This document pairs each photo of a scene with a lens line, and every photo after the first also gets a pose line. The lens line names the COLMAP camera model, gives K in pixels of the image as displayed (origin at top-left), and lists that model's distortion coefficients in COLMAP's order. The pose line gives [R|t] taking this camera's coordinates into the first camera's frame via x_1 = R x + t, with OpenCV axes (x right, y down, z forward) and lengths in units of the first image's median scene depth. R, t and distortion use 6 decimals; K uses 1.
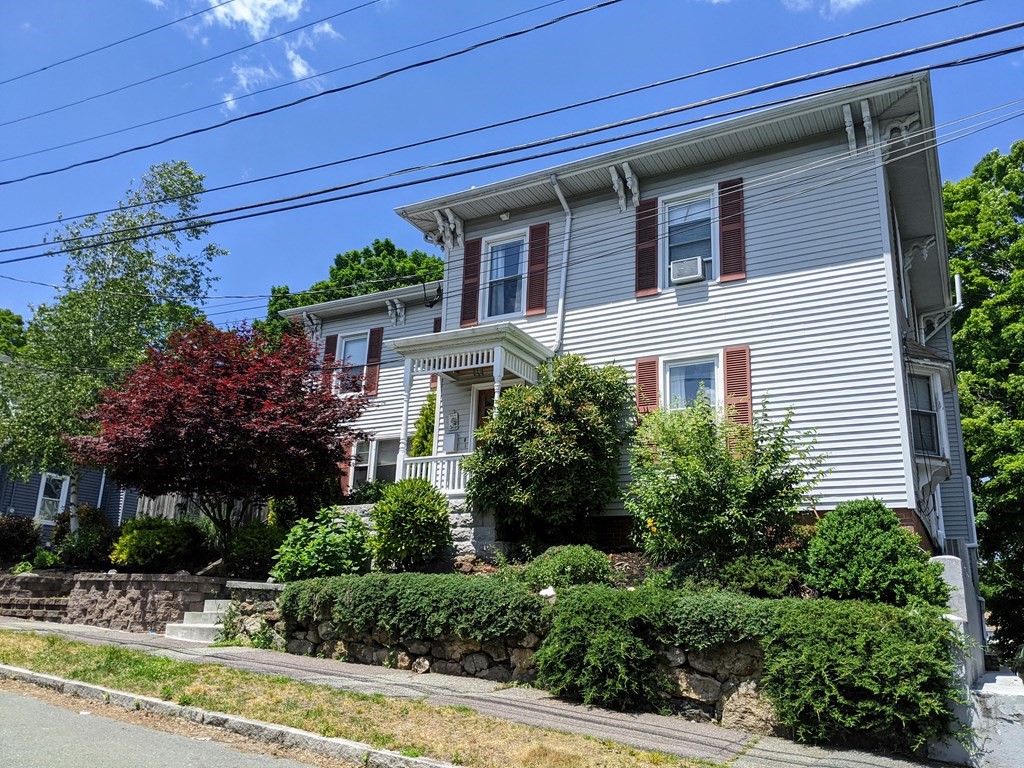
lens RADIAL K [[809.8, 0, 512.0], [0, 809.8, 384.0], [0, 0, 1]] dist [0.144136, -0.210709]
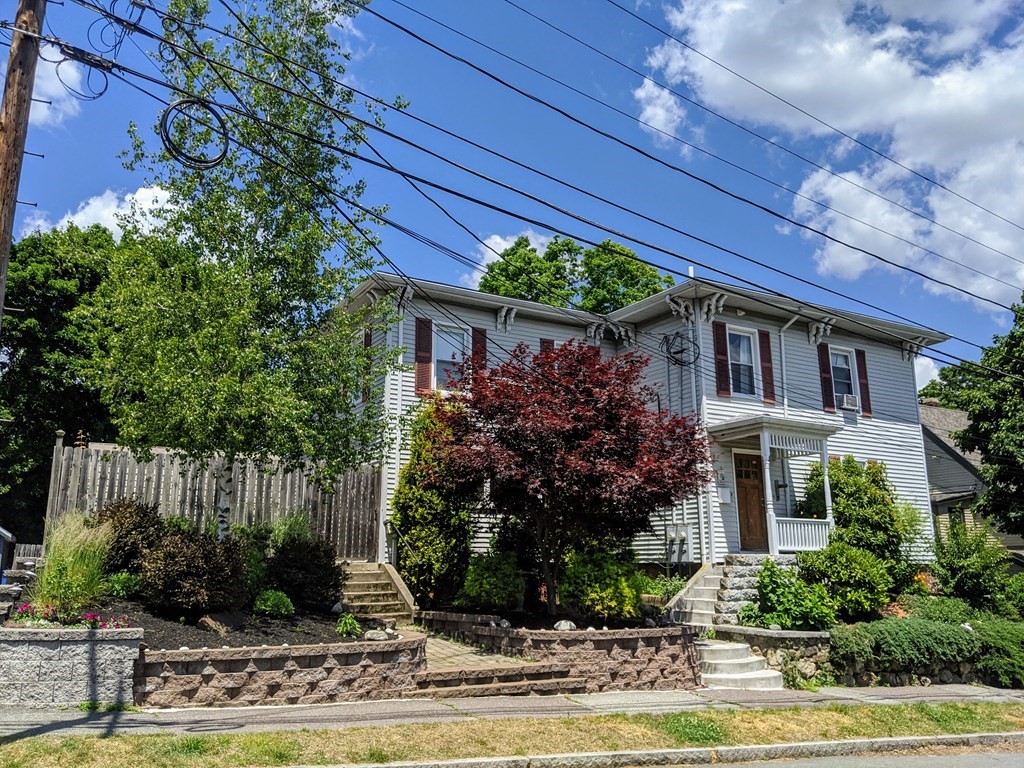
lens RADIAL K [[809.8, 0, 512.0], [0, 809.8, 384.0], [0, 0, 1]] dist [0.144136, -0.210709]
pose [[0.488852, 0.145462, 0.860154, -1.421391], [-0.229449, 0.972723, -0.034096, 0.027437], [-0.841652, -0.180694, 0.508893, 0.727958]]
